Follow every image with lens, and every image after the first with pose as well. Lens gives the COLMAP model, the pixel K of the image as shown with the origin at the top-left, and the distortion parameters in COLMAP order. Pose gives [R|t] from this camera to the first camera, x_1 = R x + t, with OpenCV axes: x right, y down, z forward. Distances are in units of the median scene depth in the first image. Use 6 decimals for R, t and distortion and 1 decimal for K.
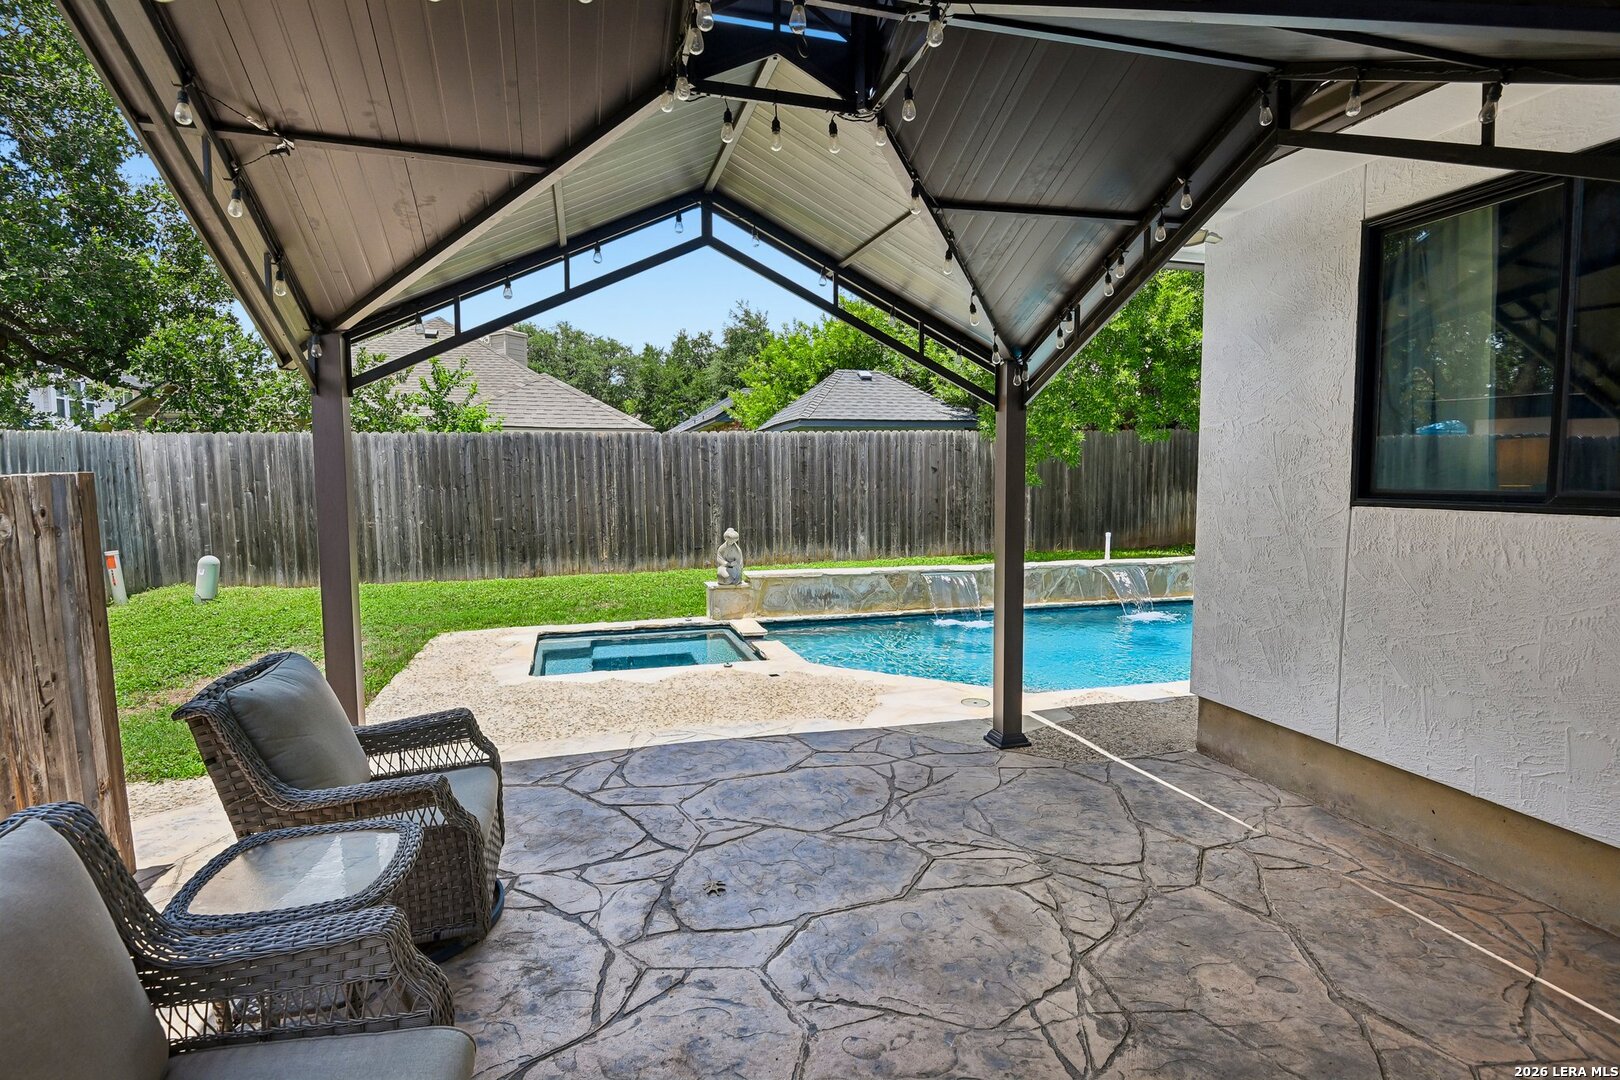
lens RADIAL K [[785.4, 0, 805.8], [0, 785.4, 538.8], [0, 0, 1]] dist [-0.002402, -0.013866]
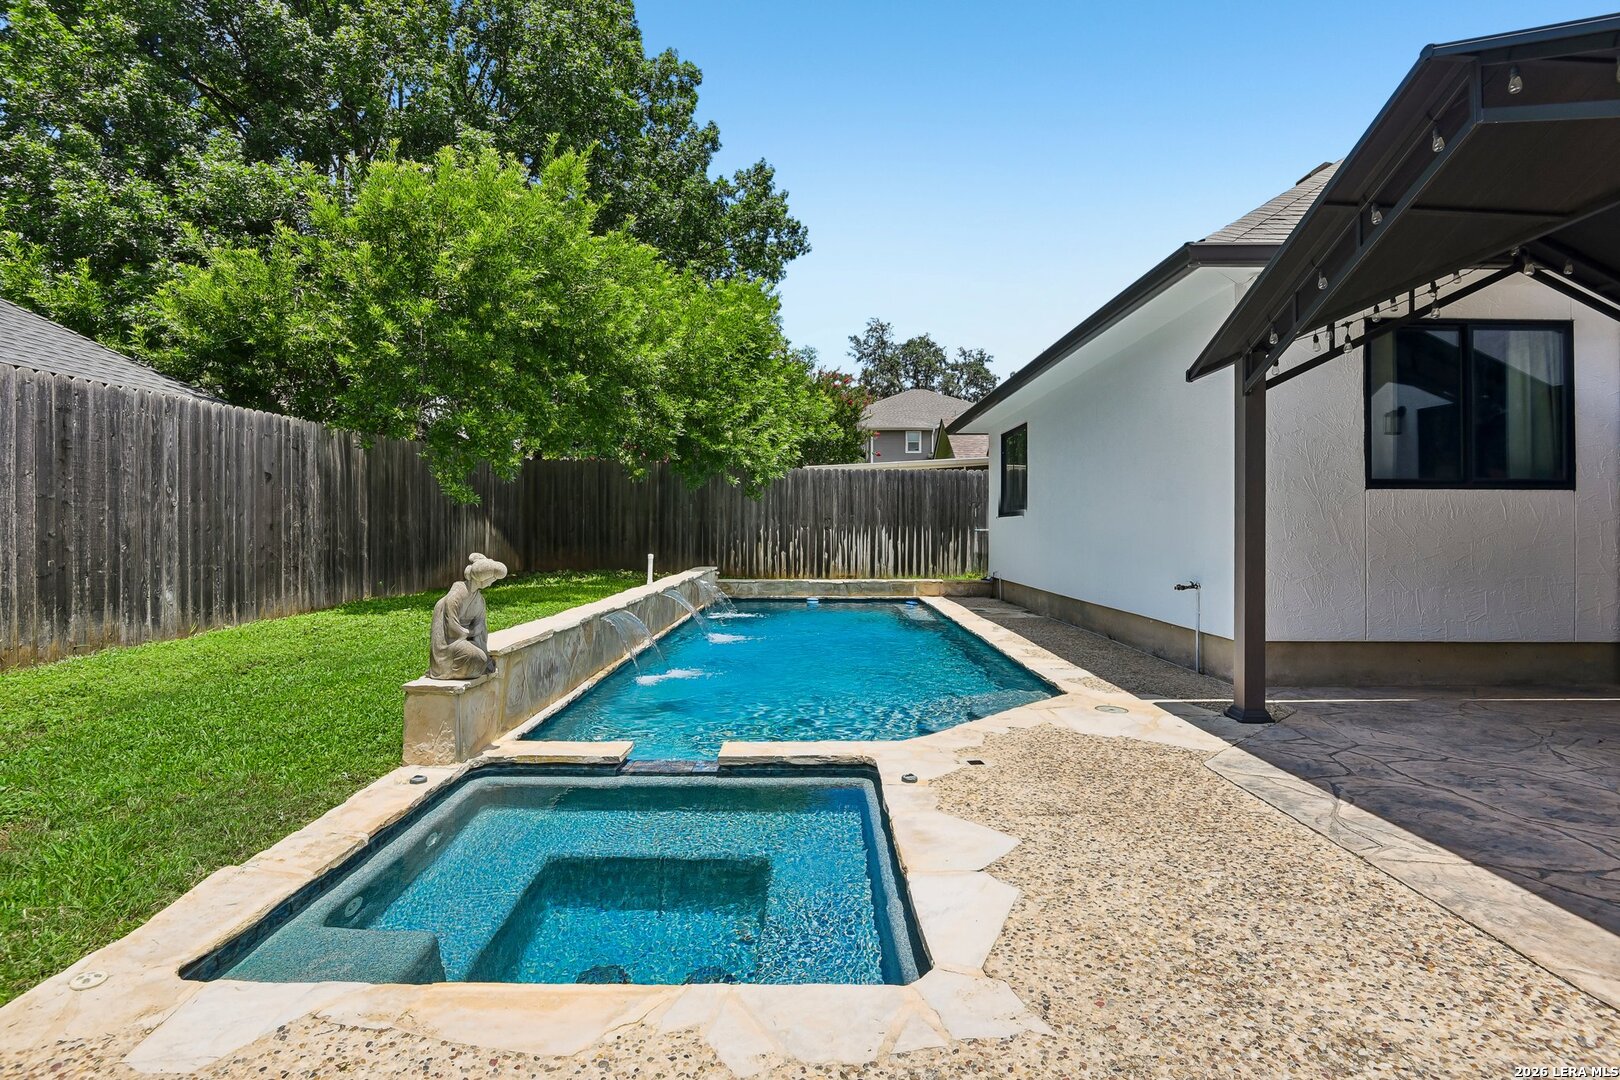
lens RADIAL K [[792.2, 0, 806.0], [0, 792.2, 520.0], [0, 0, 1]] dist [-0.002474, -0.012325]
pose [[0.278258, 0.013282, 0.960415, -0.387634], [0.073938, 0.996641, -0.035205, -0.001756], [-0.957656, 0.080807, 0.276341, 0.540339]]
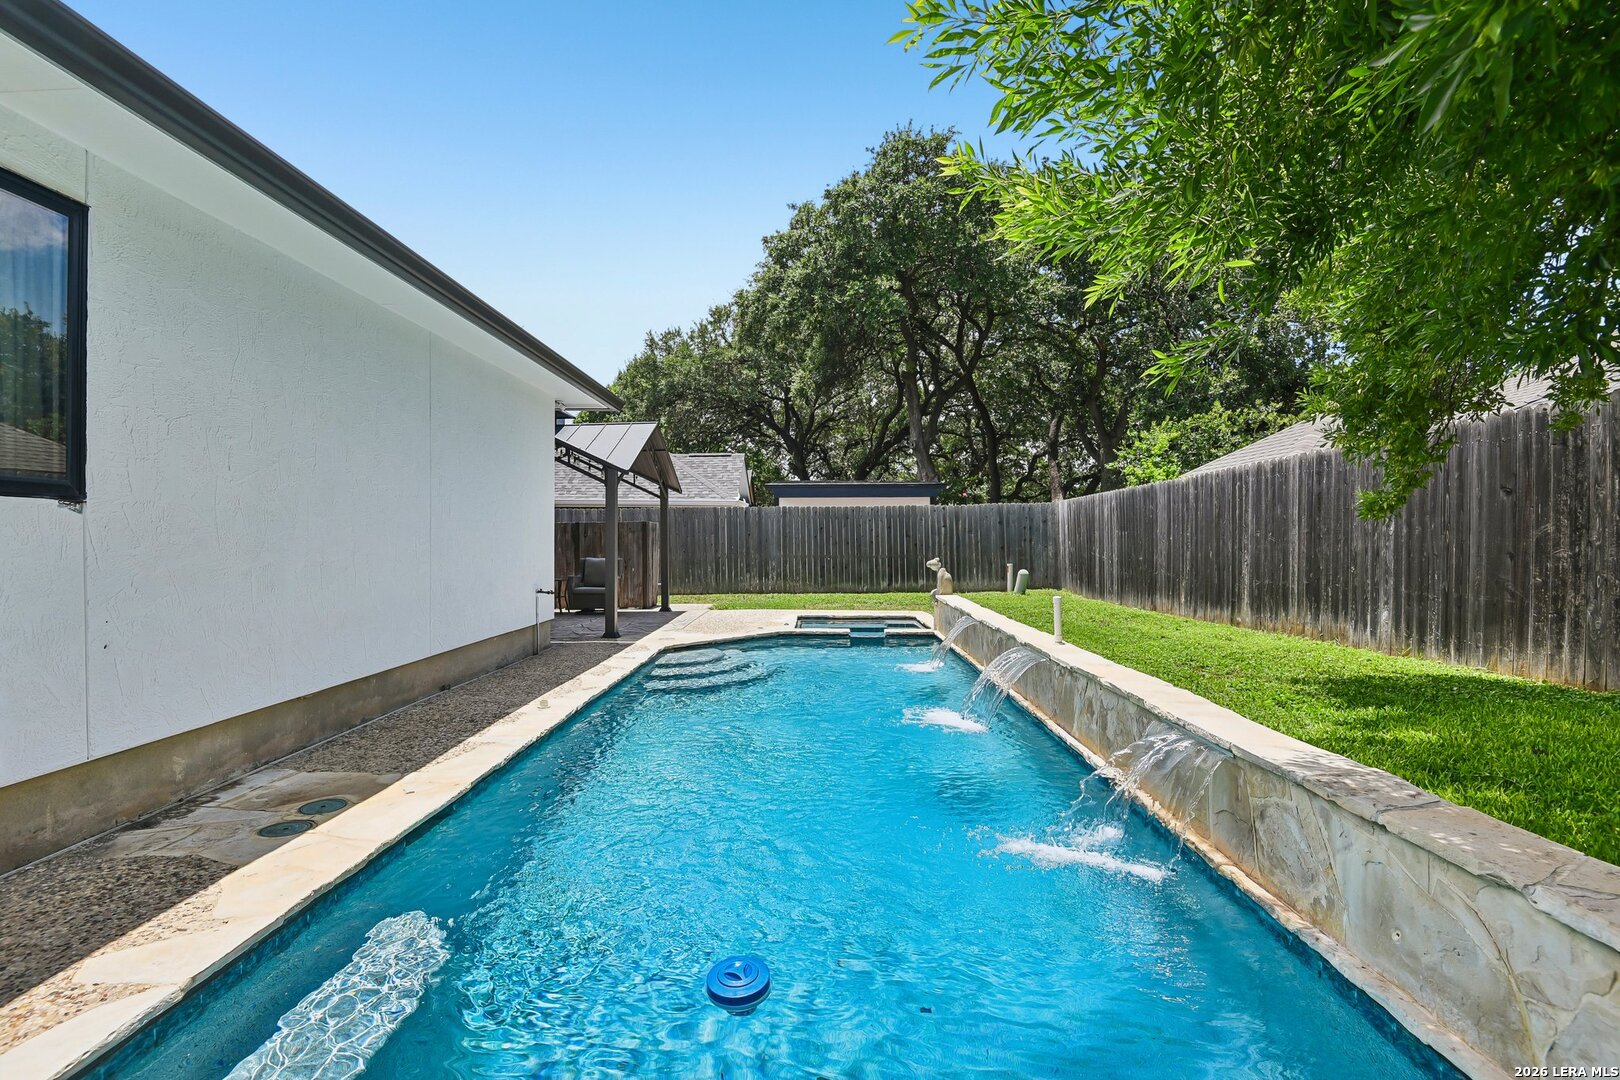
lens RADIAL K [[745.1, 0, 803.3], [0, 745.1, 543.8], [0, 0, 1]] dist [-0.003283, -0.011231]
pose [[-0.292515, 0.007777, -0.956229, 0.900844], [-0.077805, 0.996458, 0.031906, -0.046223], [0.953090, 0.083733, -0.290874, 0.904956]]
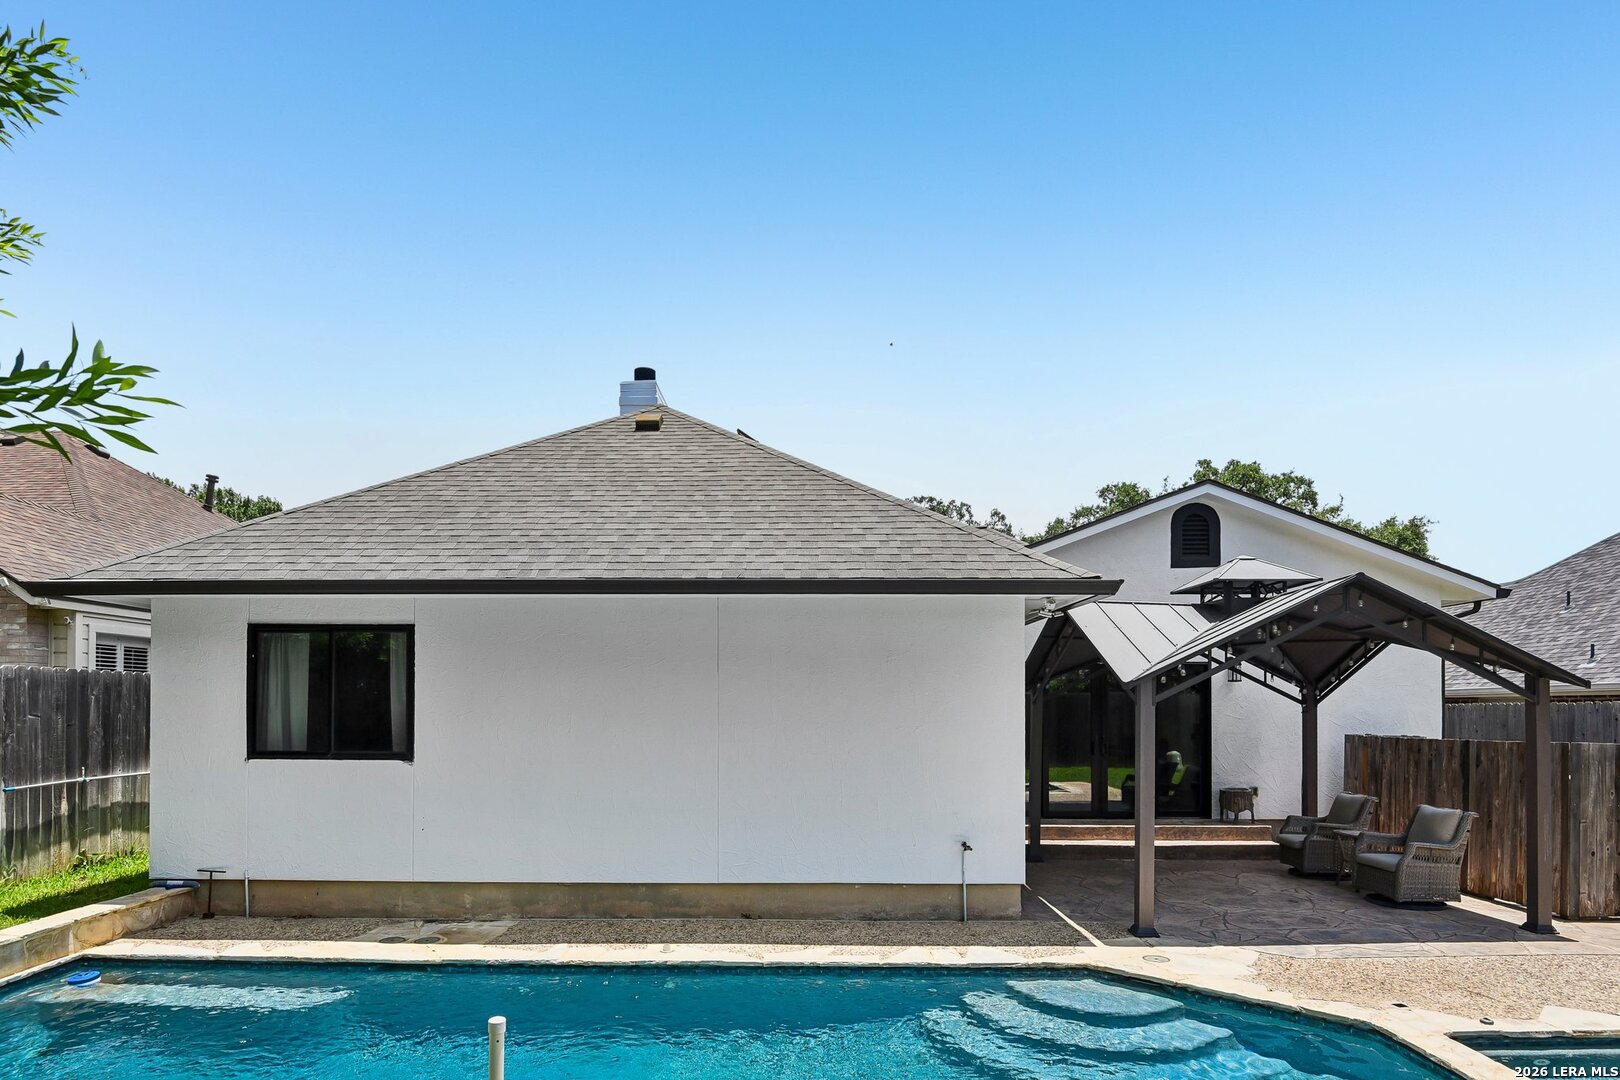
lens RADIAL K [[873.0, 0, 802.7], [0, 873.0, 684.2], [0, 0, 1]] dist [-0.009424, -0.019268]
pose [[-0.958174, 0.007249, 0.286096, 0.178991], [0.023479, 0.998300, 0.053339, -0.128285], [-0.285223, 0.057825, -0.956715, 1.160855]]
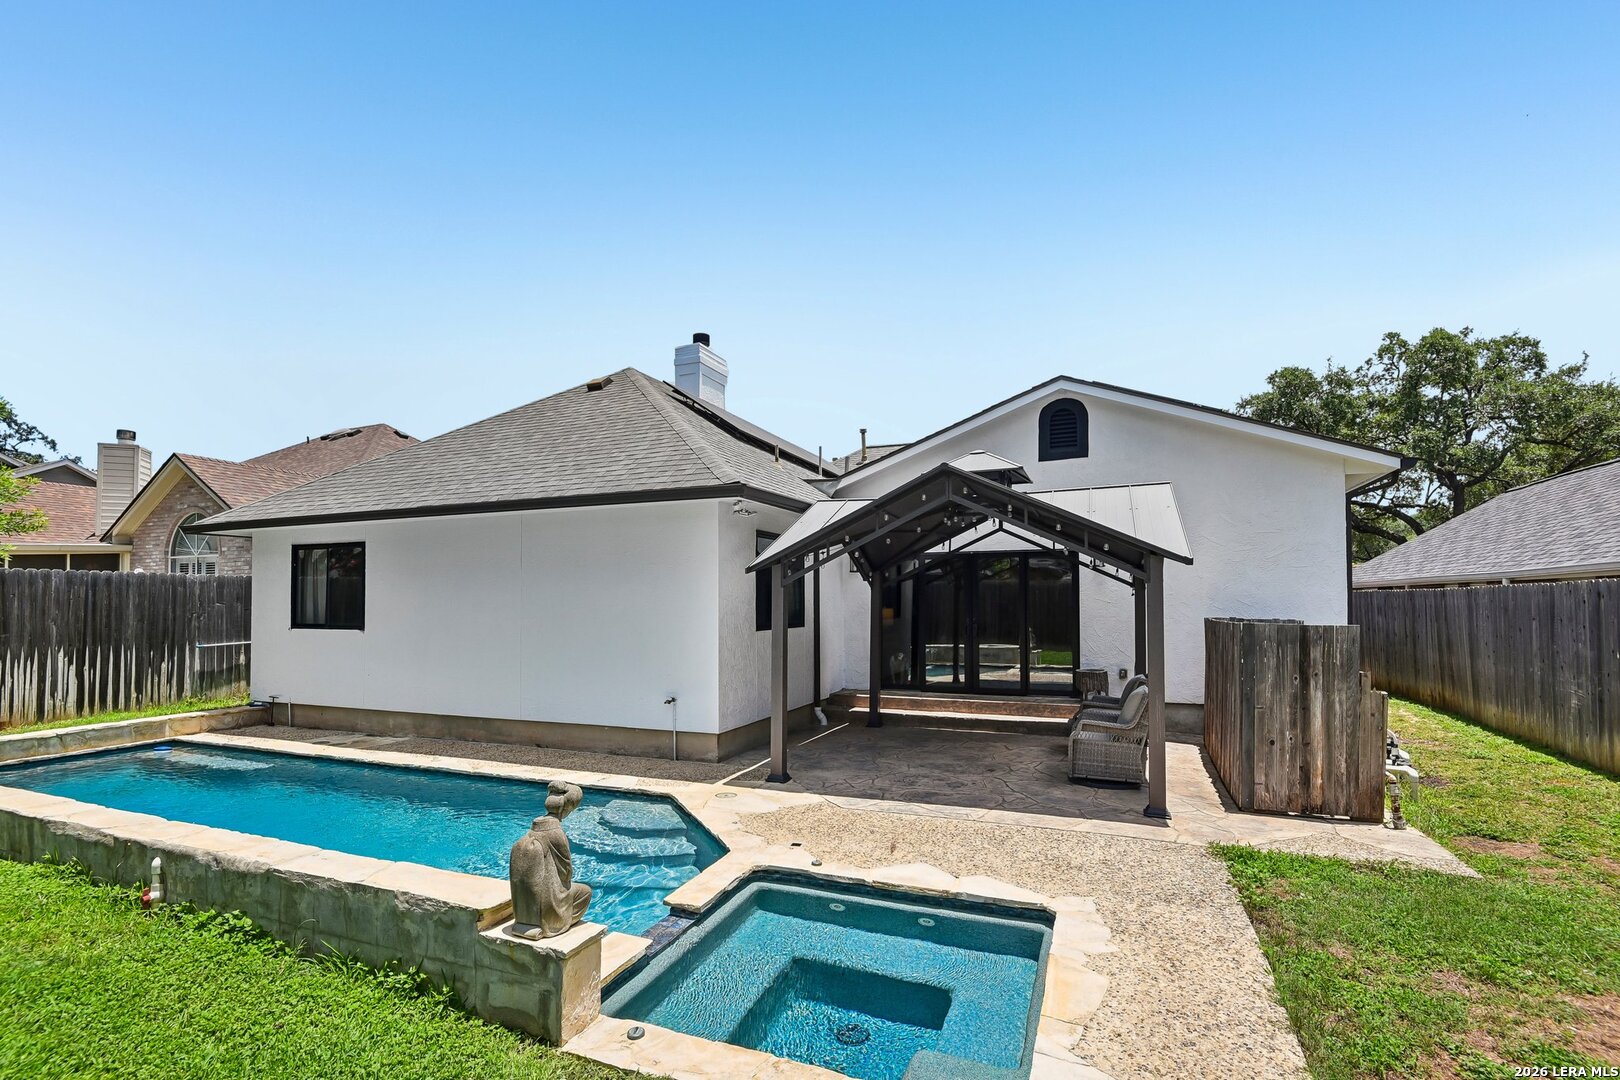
lens RADIAL K [[758.8, 0, 802.5], [0, 758.8, 583.3], [0, 0, 1]] dist [-0.002965, -0.013585]
pose [[-0.783550, 0.020837, 0.620980, -0.352890], [0.057083, 0.997625, 0.038552, -0.098295], [-0.618701, 0.065655, -0.782878, 0.966725]]
